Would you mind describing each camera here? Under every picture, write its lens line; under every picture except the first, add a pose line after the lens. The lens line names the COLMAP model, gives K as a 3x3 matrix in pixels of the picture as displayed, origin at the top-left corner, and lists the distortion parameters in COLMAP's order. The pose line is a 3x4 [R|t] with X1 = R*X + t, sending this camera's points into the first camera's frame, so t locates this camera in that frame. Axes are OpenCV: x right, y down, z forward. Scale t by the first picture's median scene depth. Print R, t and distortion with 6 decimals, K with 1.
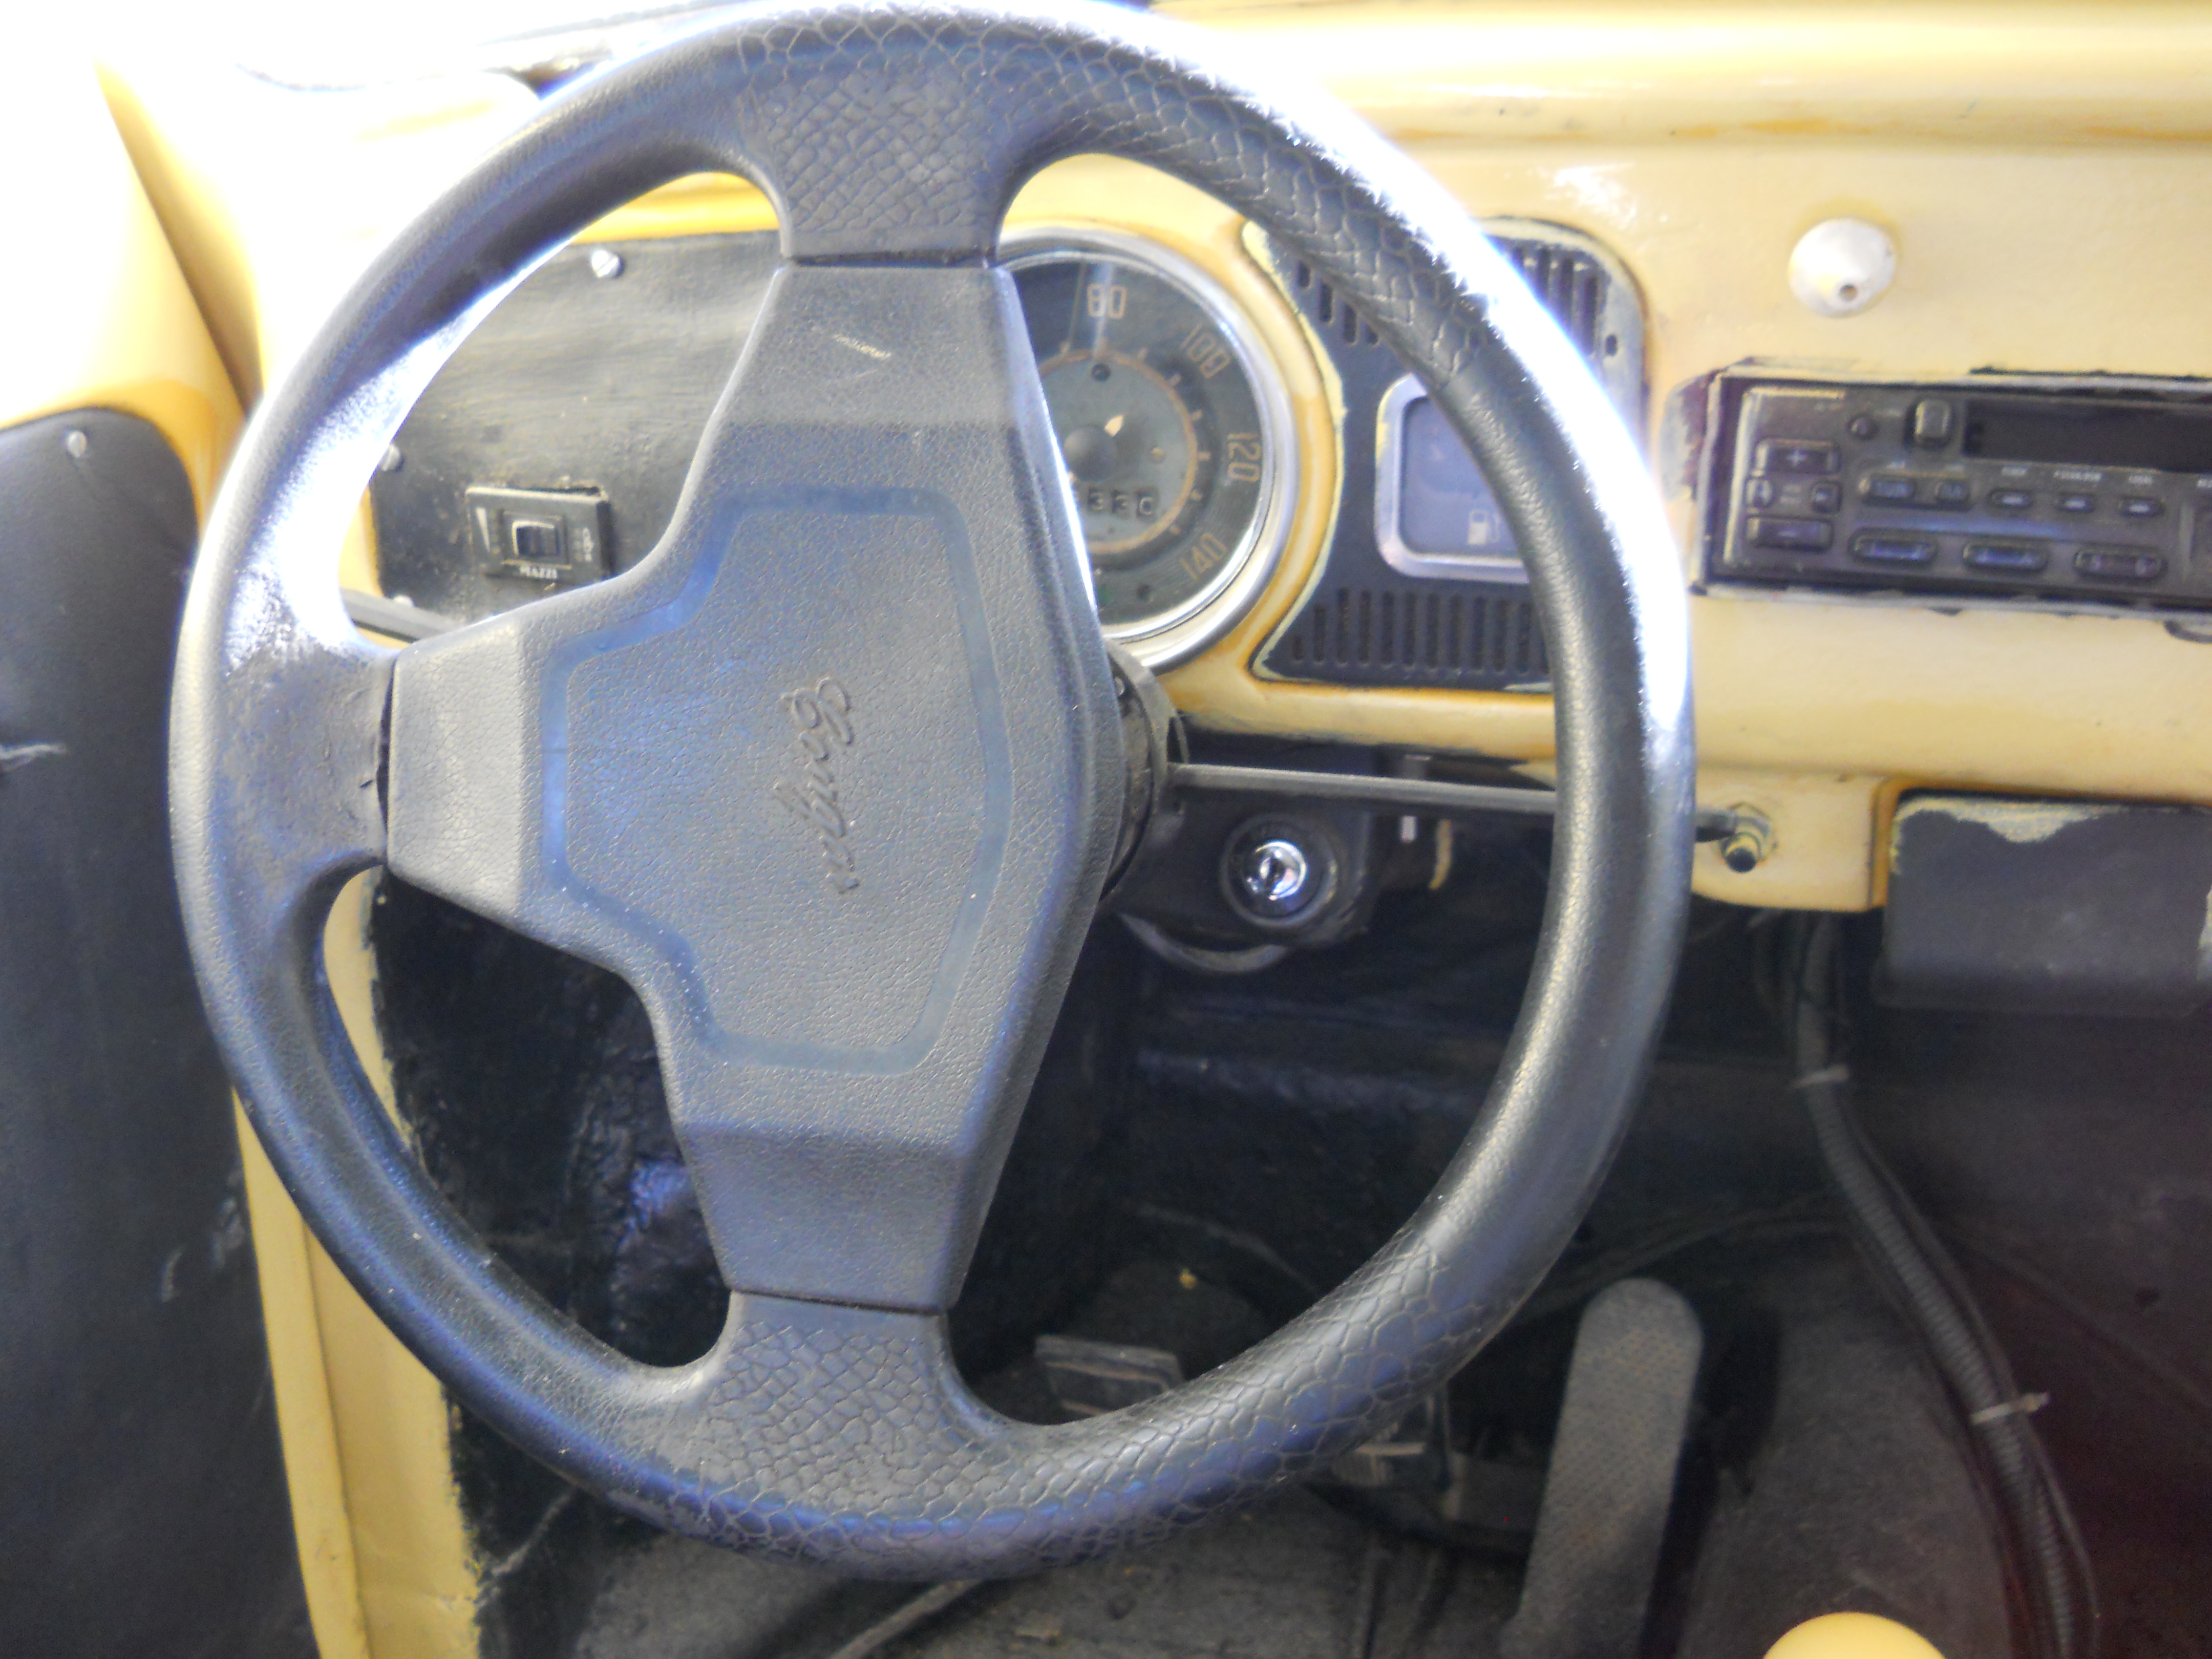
lens RADIAL K [[2769.6, 0, 1065.8], [0, 2769.6, 827.1], [0, 0, 1]] dist [-0.027522, -0.112411]
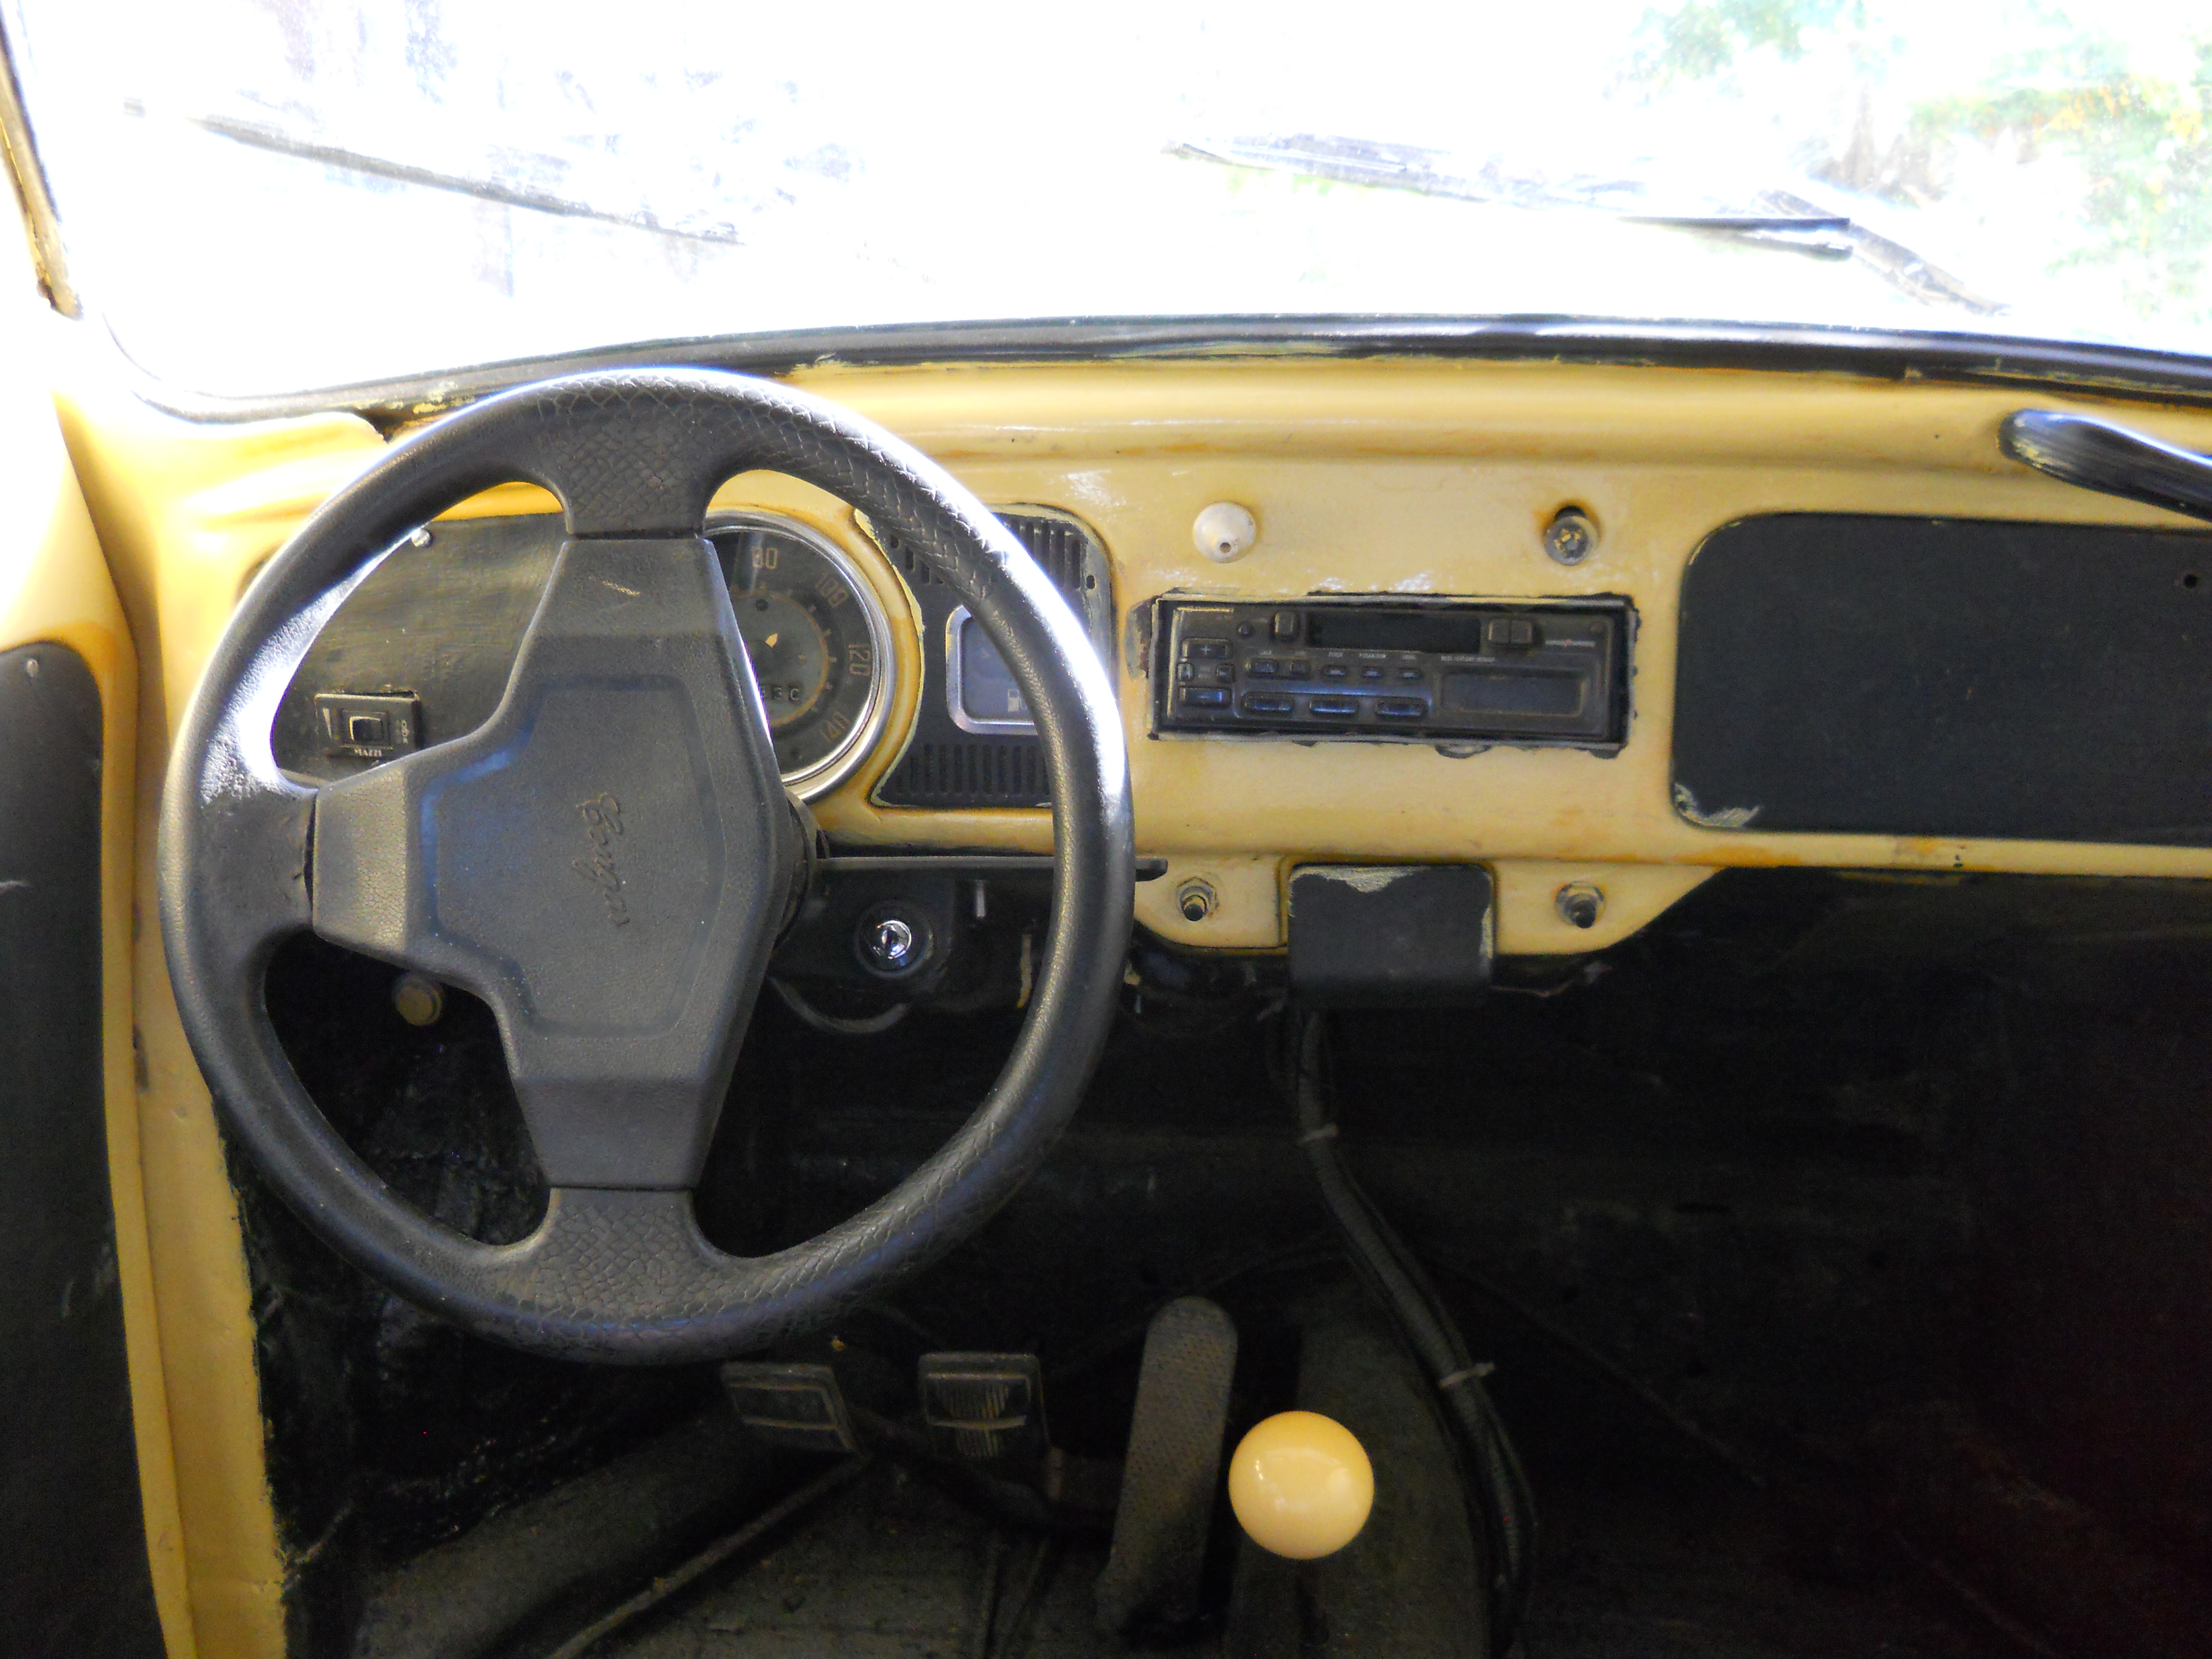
lens RADIAL K [[2385.5, 0, 1106.0], [0, 2385.5, 829.5], [0, 0, 1]] dist [-0.082729, 0.124250]
pose [[0.985932, -0.029920, 0.164446, -0.022664], [0.041817, 0.996714, -0.069368, 0.062628], [-0.161830, 0.075269, 0.983944, -0.337236]]
